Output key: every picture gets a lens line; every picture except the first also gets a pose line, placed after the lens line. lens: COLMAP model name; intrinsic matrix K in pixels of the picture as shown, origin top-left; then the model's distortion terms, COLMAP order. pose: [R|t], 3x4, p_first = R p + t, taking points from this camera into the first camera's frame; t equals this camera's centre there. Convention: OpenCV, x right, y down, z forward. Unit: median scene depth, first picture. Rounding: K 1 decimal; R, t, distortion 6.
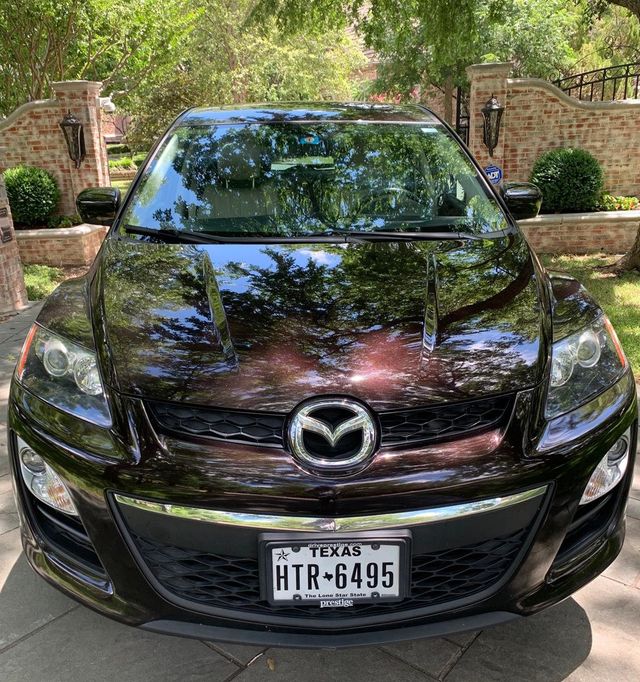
lens RADIAL K [[633.5, 0, 319.6], [0, 633.5, 363.8], [0, 0, 1]] dist [0.011056, 0.006013]
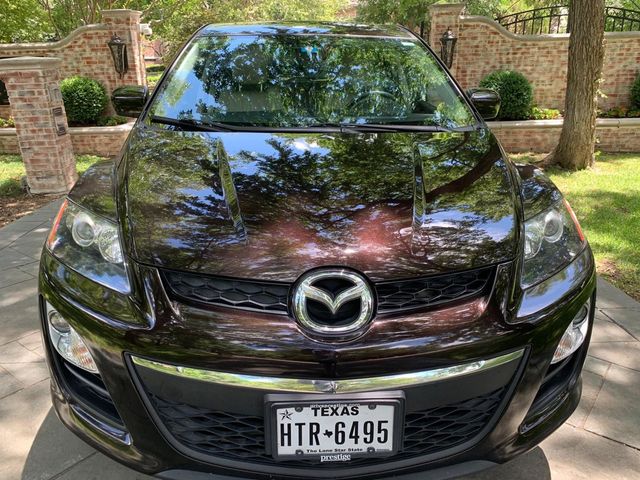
lens RADIAL K [[485.9, 0, 320.0], [0, 485.9, 240.0], [0, 0, 1]] dist [-0.000599, 0.000822]
pose [[0.999741, 0.010287, 0.020297, -0.014173], [-0.010467, 0.999906, 0.008808, -0.002161], [-0.020205, -0.009018, 0.999755, 0.117528]]
